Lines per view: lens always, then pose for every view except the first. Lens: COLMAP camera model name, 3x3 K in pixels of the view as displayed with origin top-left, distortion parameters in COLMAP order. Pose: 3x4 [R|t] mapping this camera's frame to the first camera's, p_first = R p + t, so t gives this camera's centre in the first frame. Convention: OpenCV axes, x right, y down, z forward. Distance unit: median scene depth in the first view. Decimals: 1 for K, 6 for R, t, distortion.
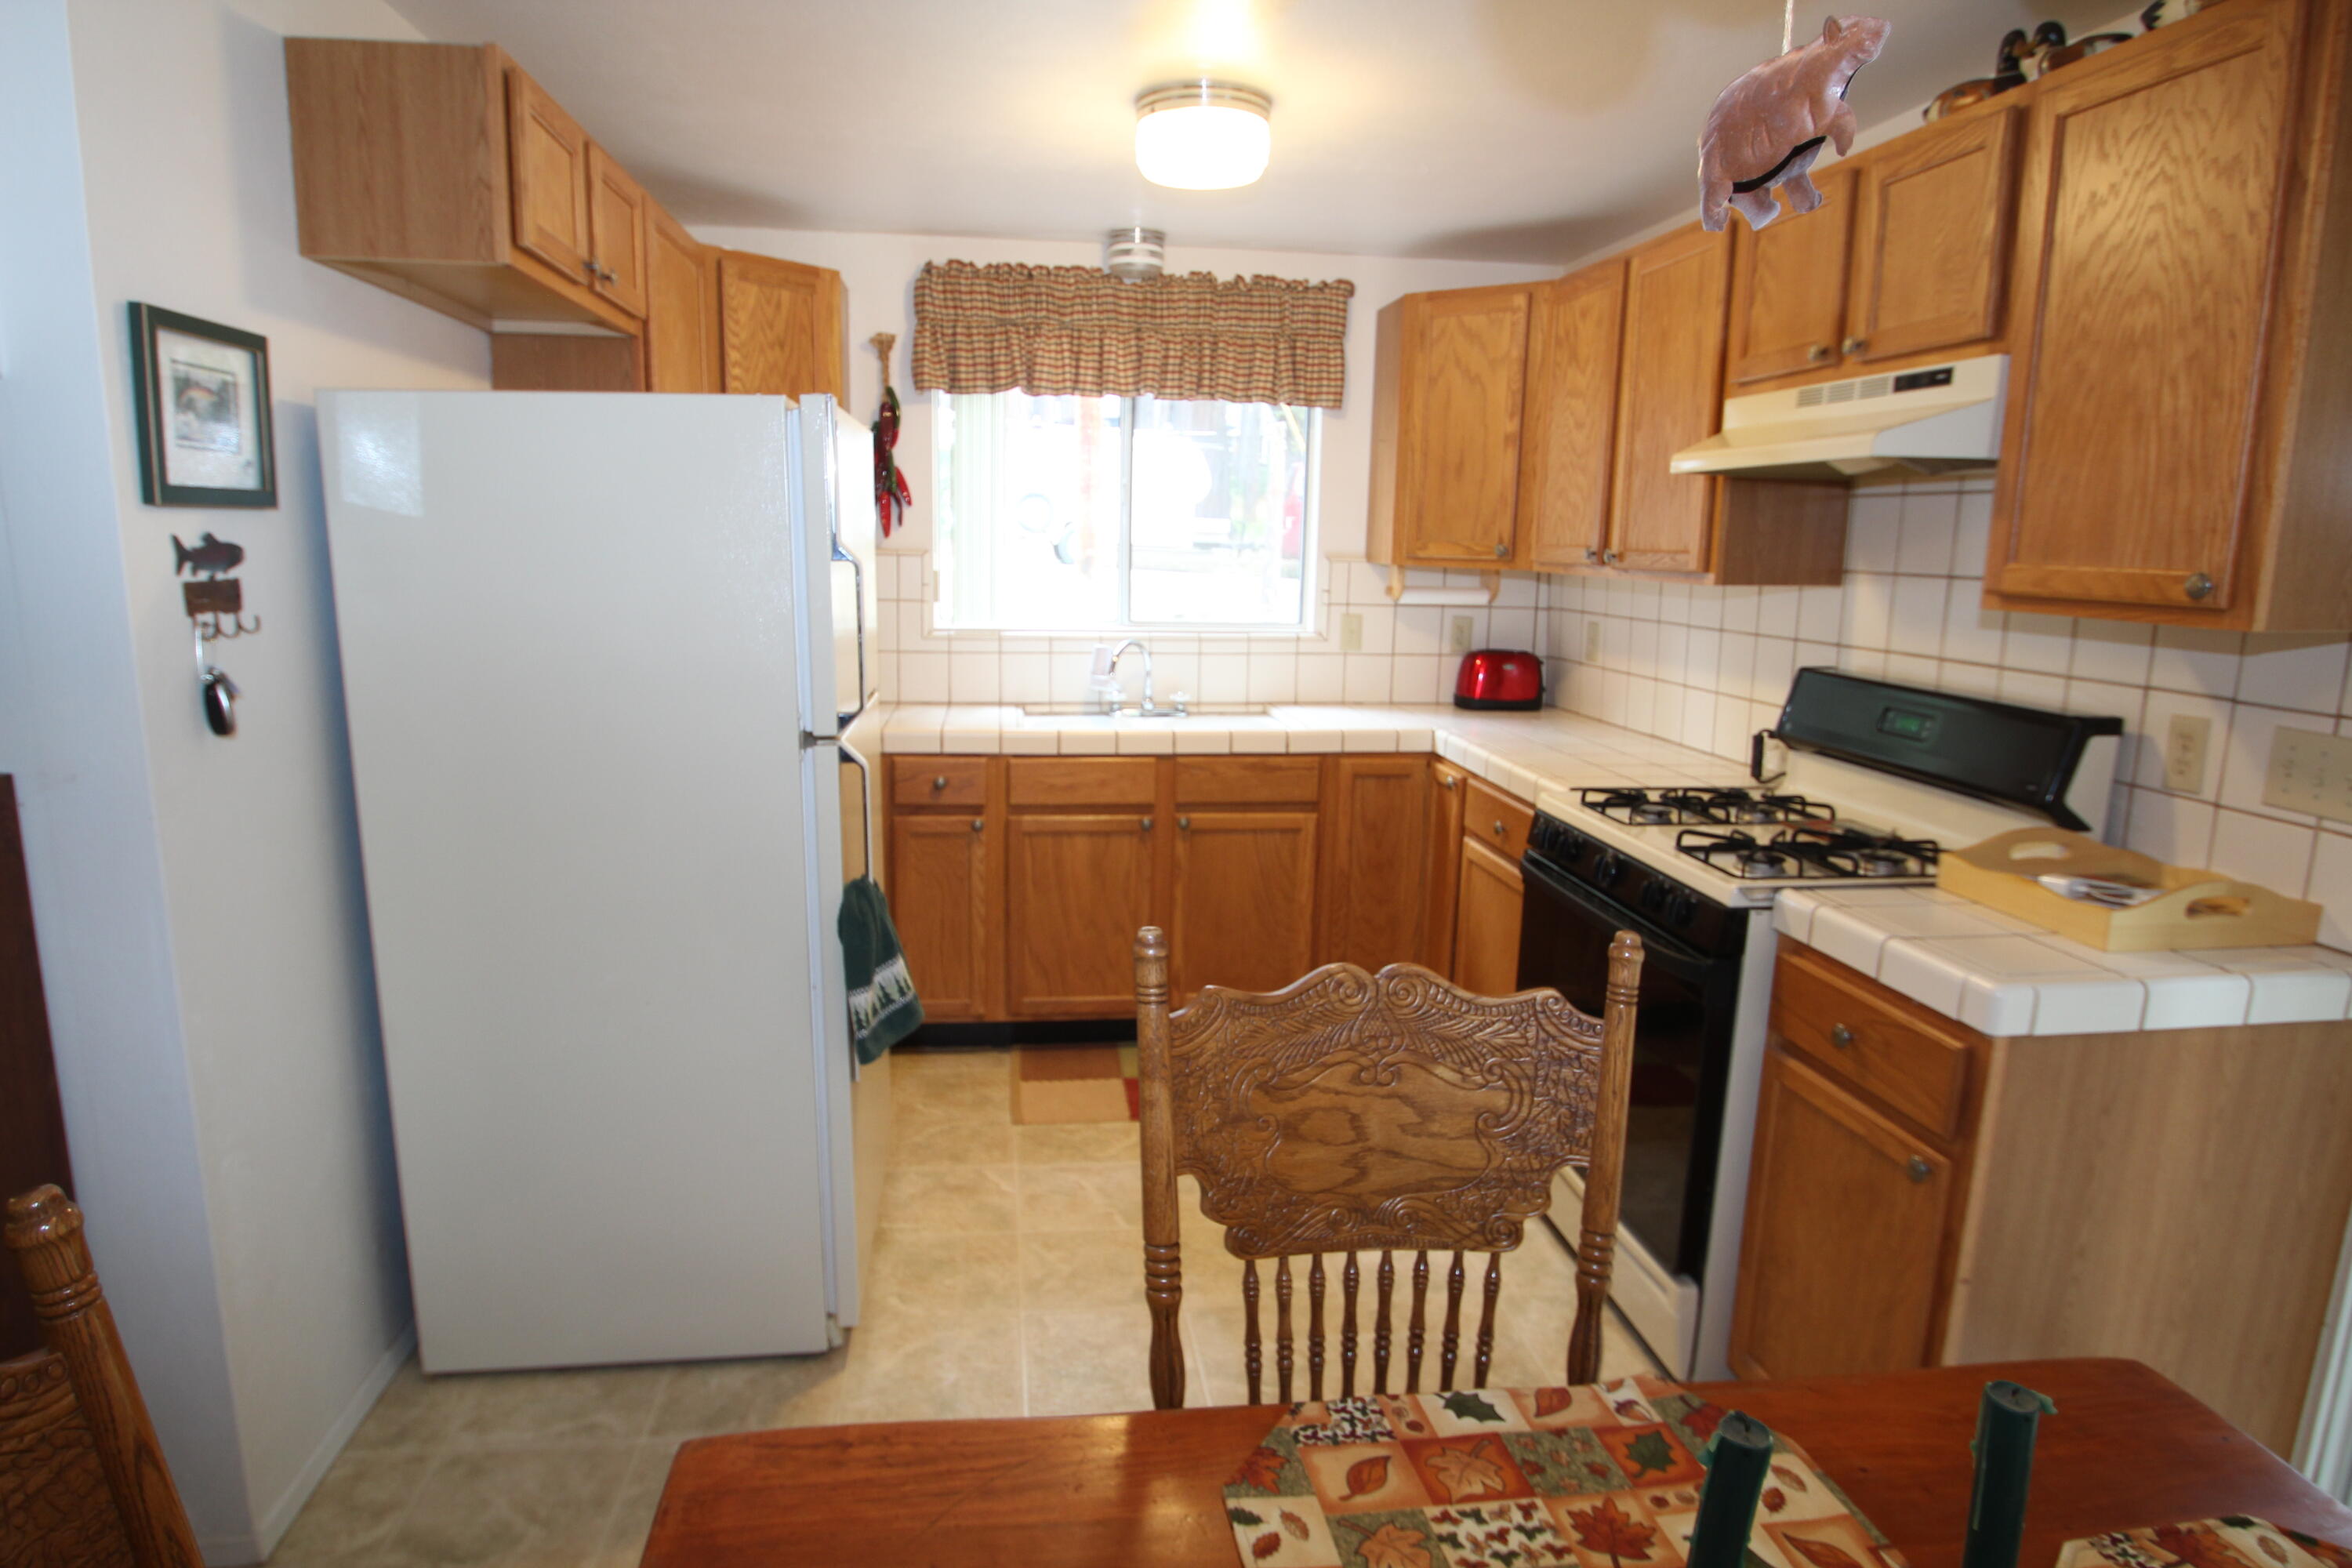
lens RADIAL K [[1331.6, 0, 1148.8], [0, 1331.6, 805.9], [0, 0, 1]] dist [-0.015998, -0.008798]
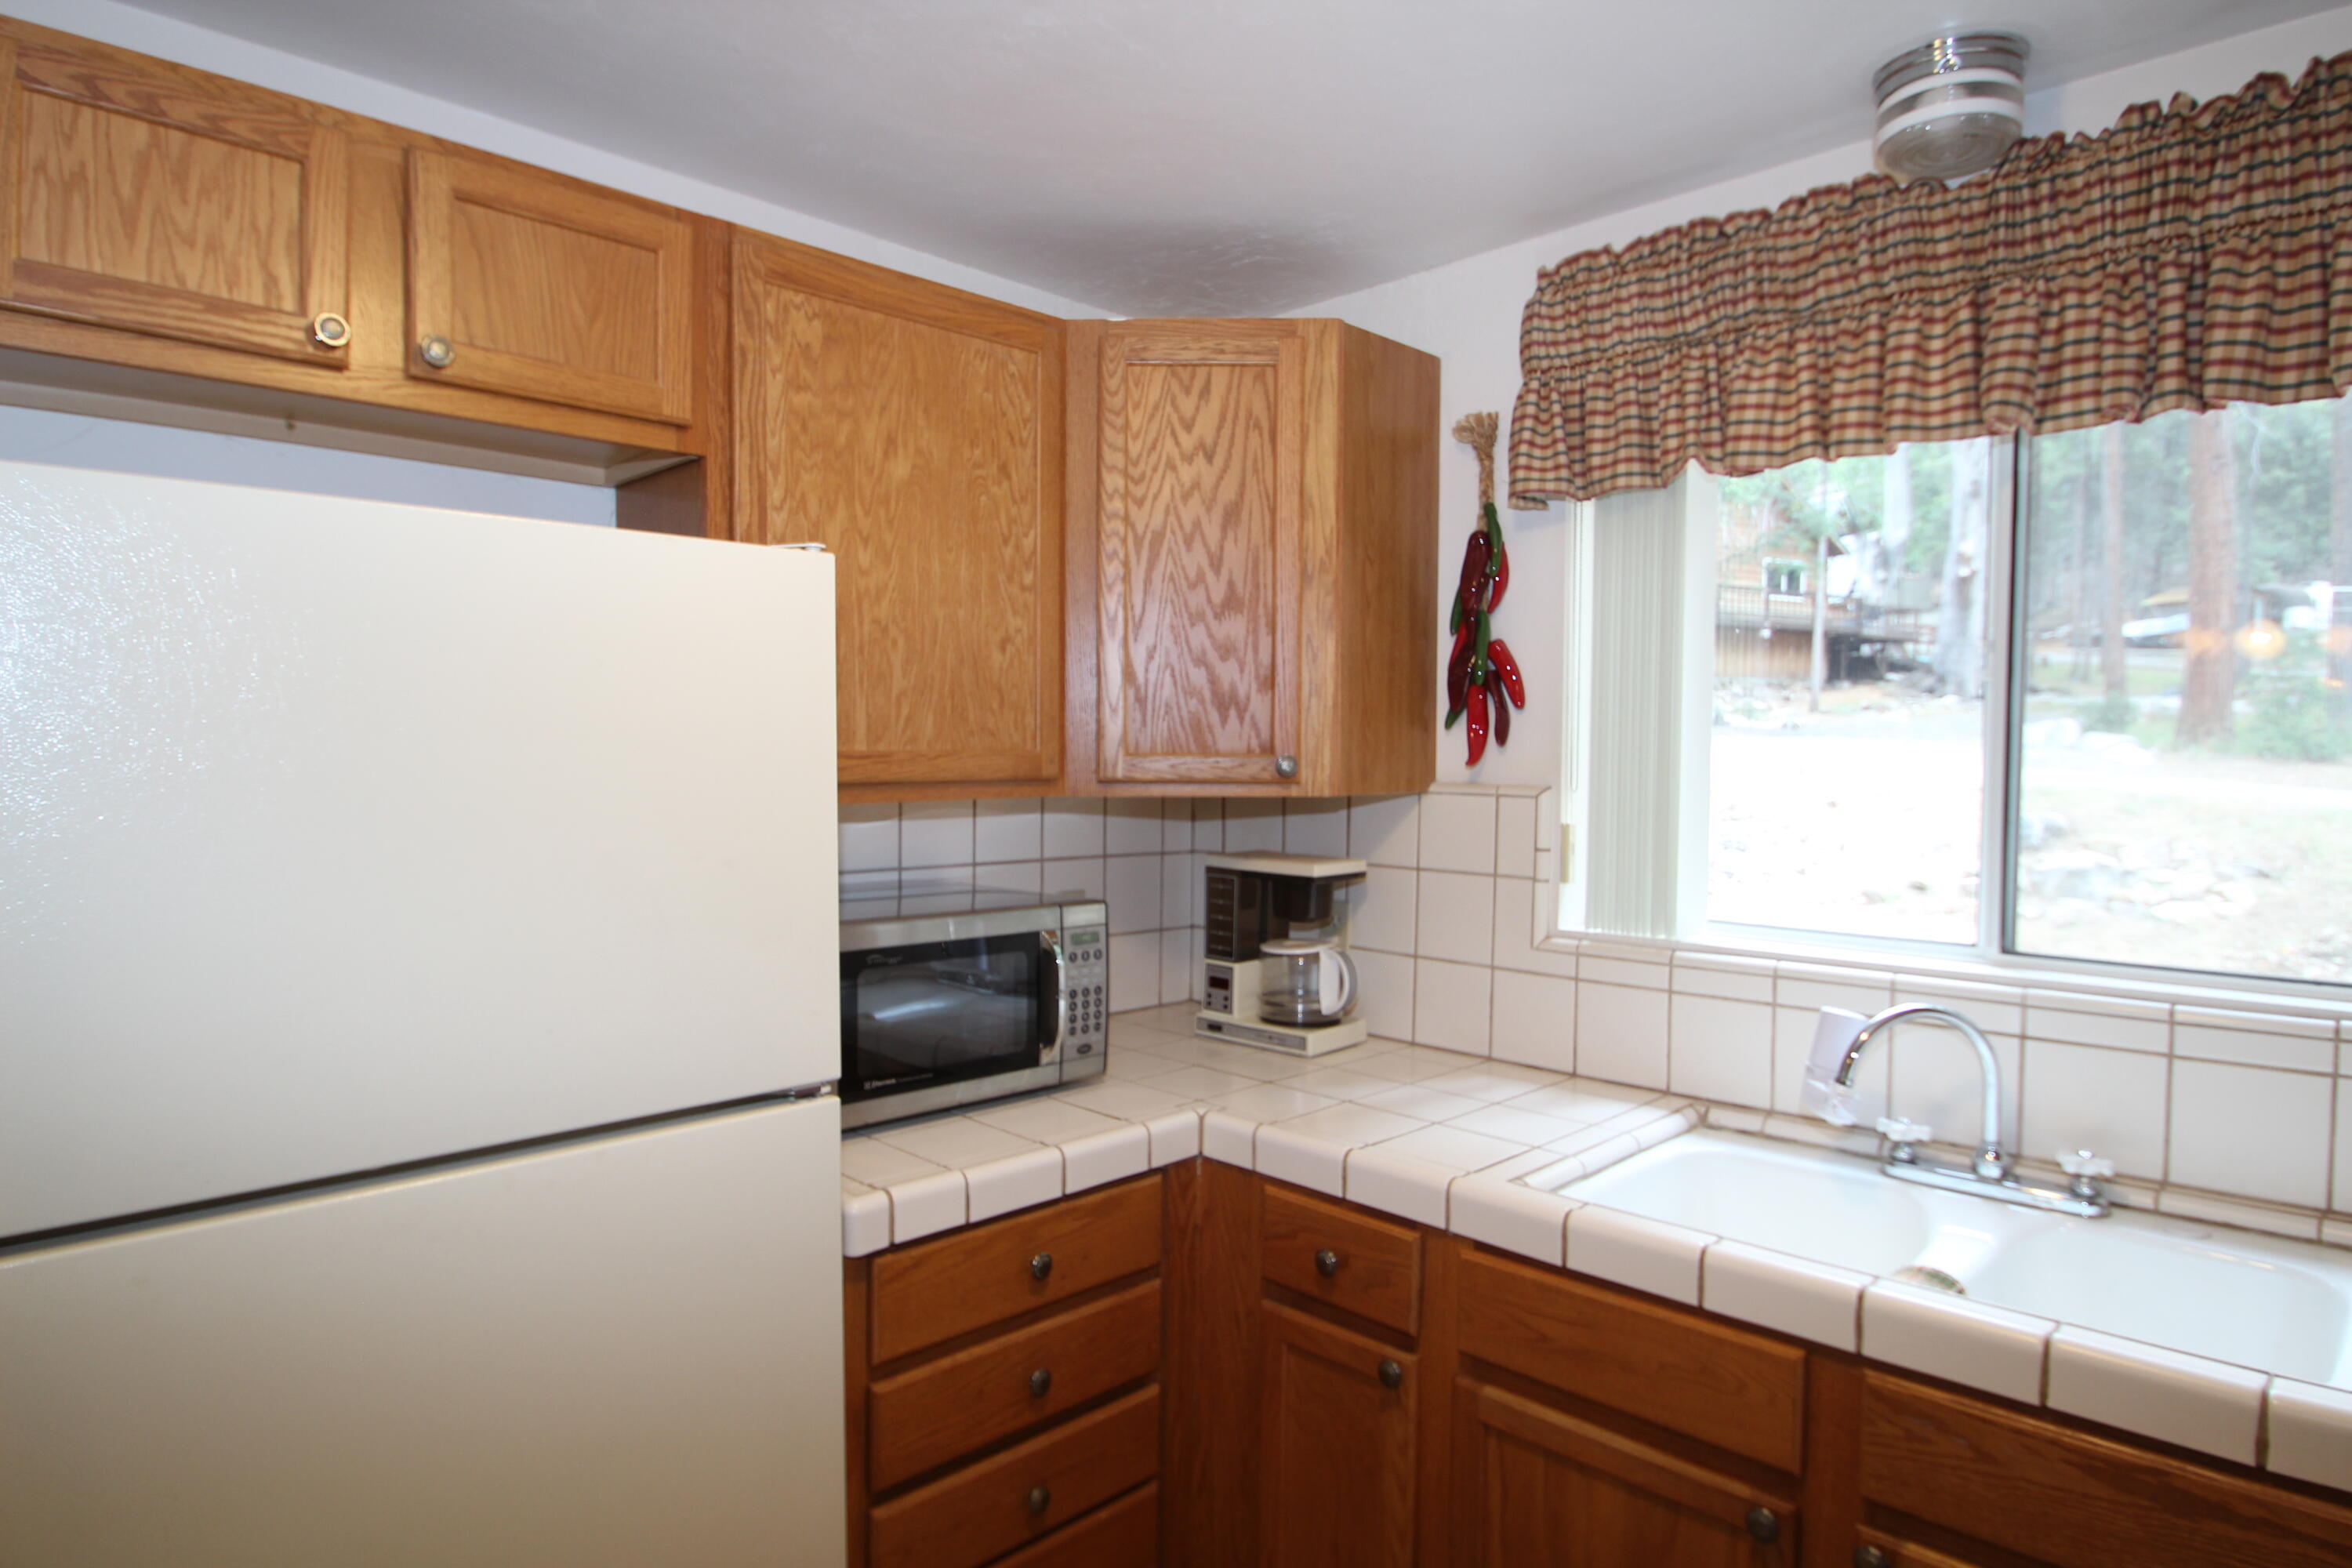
lens RADIAL K [[1331.6, 0, 1148.8], [0, 1331.6, 805.9], [0, 0, 1]] dist [-0.015998, -0.008798]
pose [[0.610134, 0.015774, -0.792141, 0.179291], [-0.146668, 0.984770, -0.093359, -0.121560], [0.778604, 0.173143, 0.603156, 0.603626]]
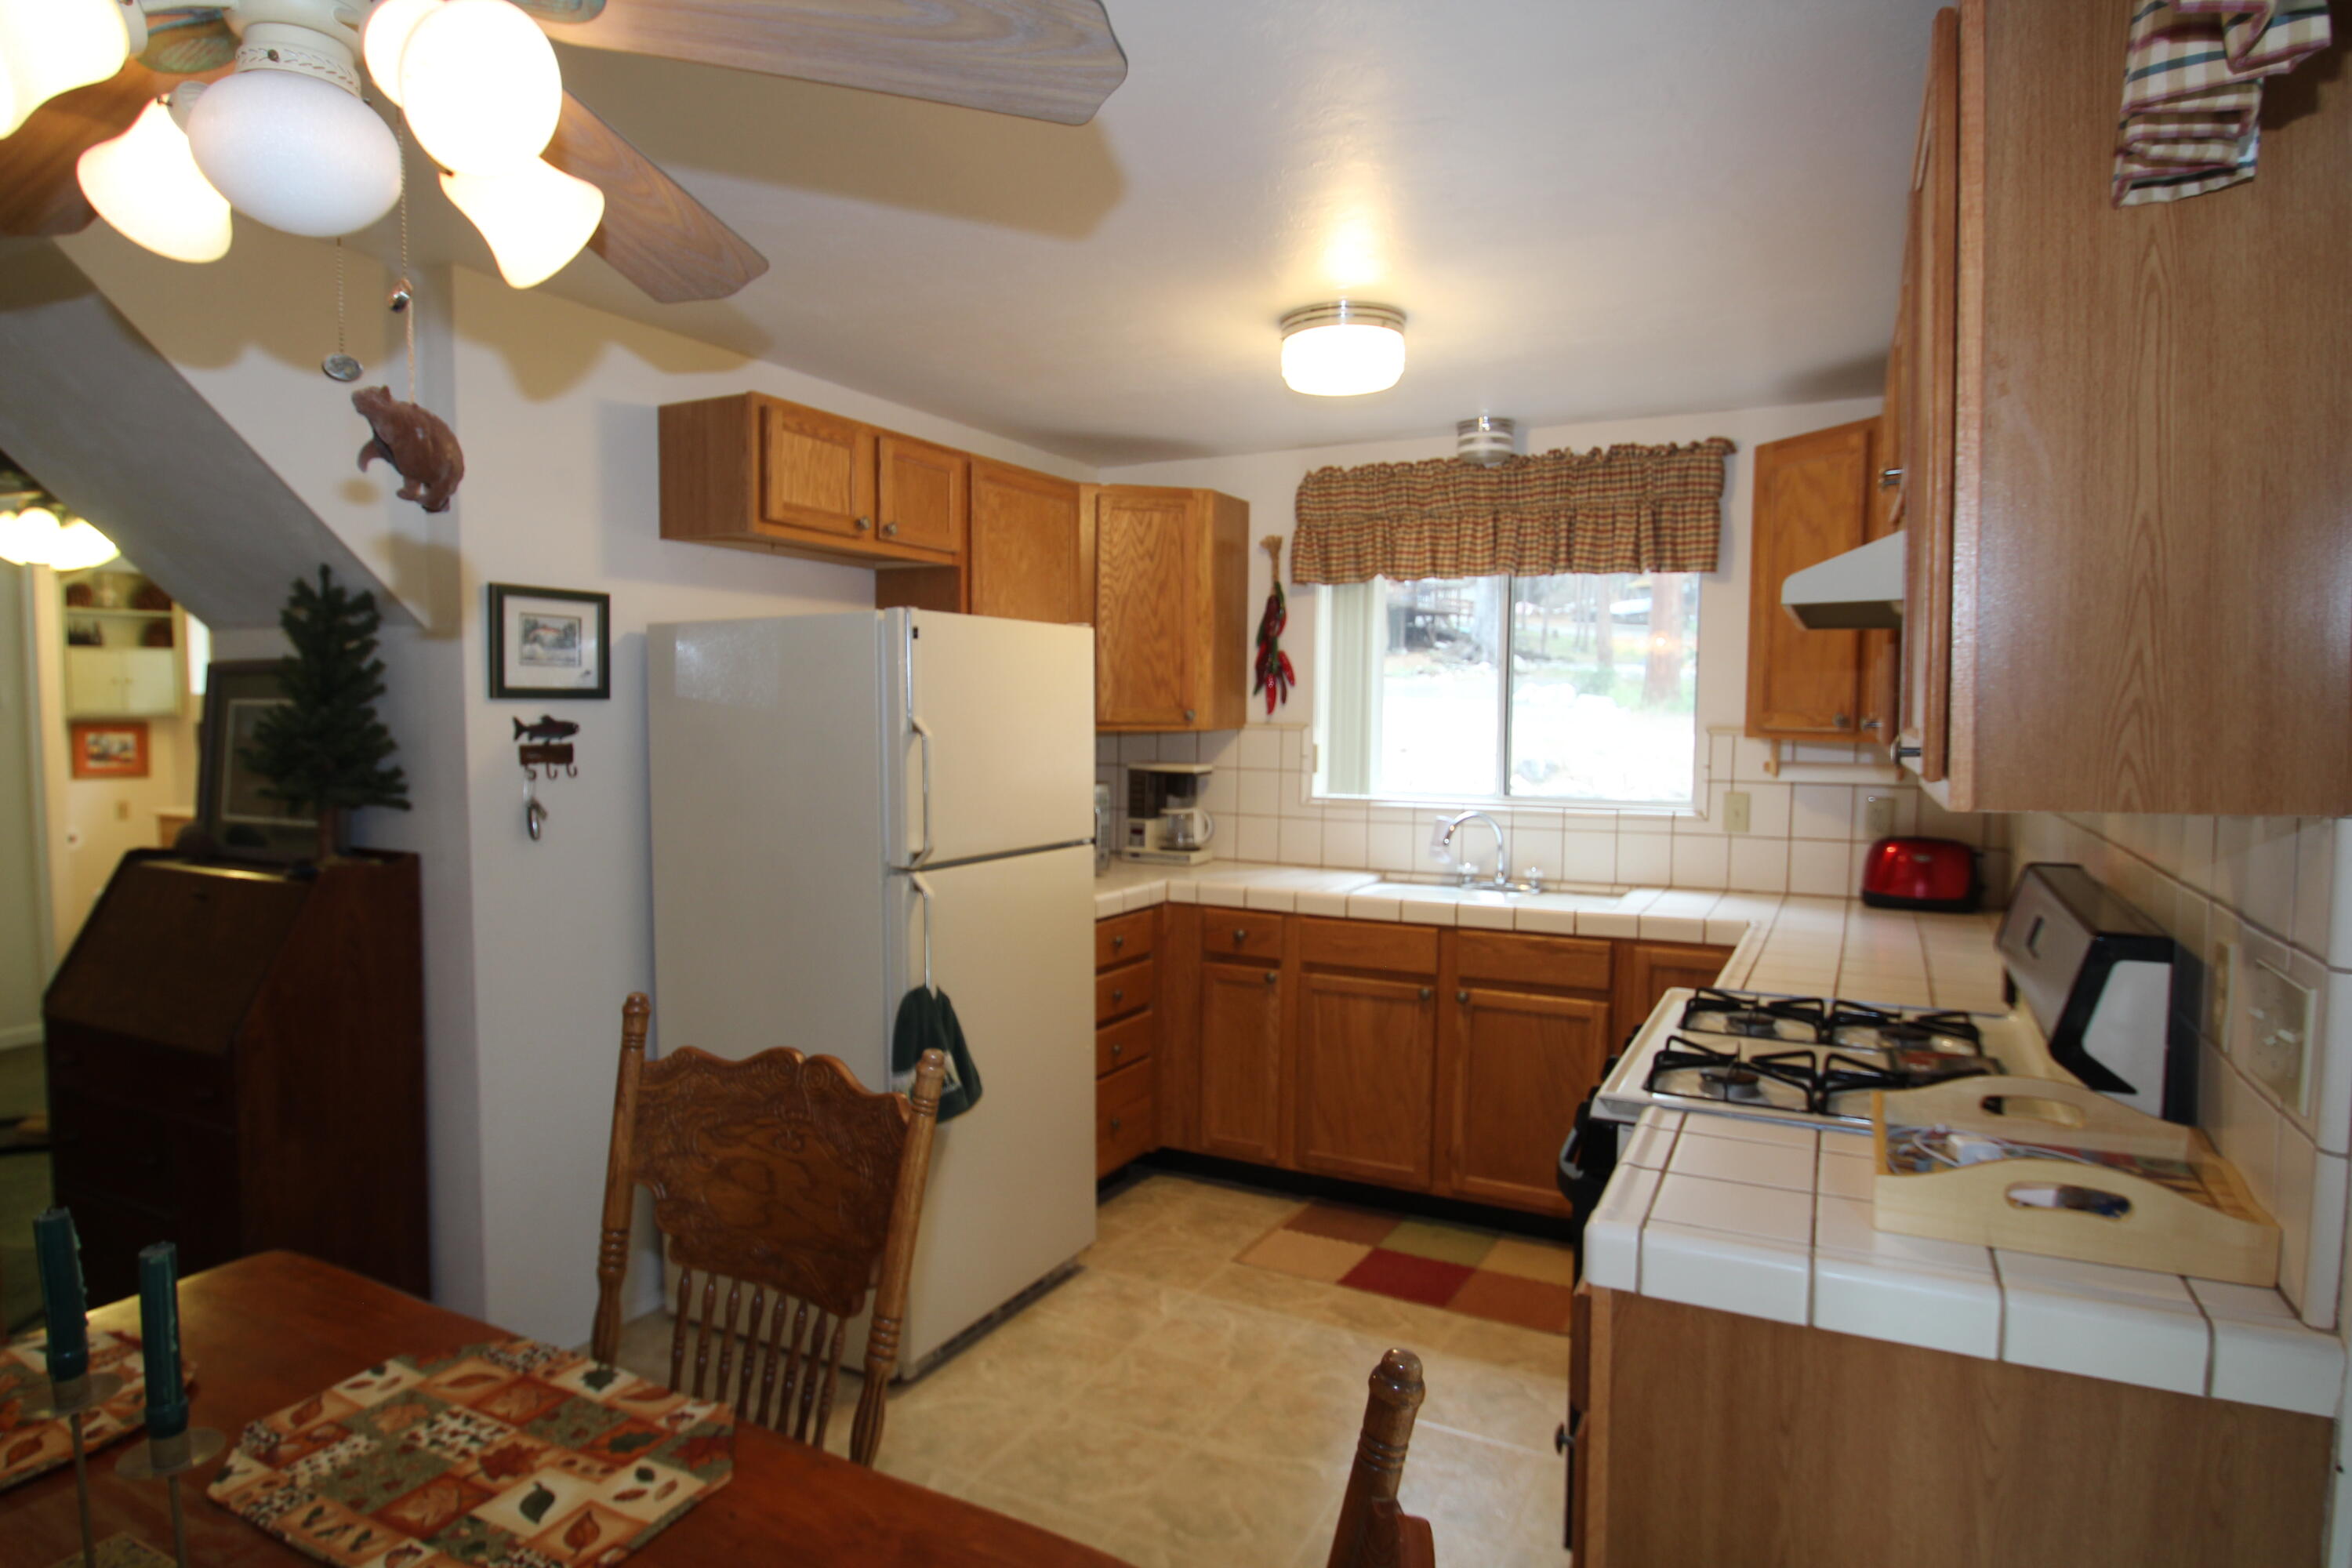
lens RADIAL K [[1331.6, 0, 1148.8], [0, 1331.6, 805.9], [0, 0, 1]] dist [-0.015998, -0.008798]
pose [[0.815923, 0.027075, -0.577526, 0.396592], [-0.103014, 0.989727, -0.099137, -0.005586], [0.568909, 0.140382, 0.810330, 0.054444]]
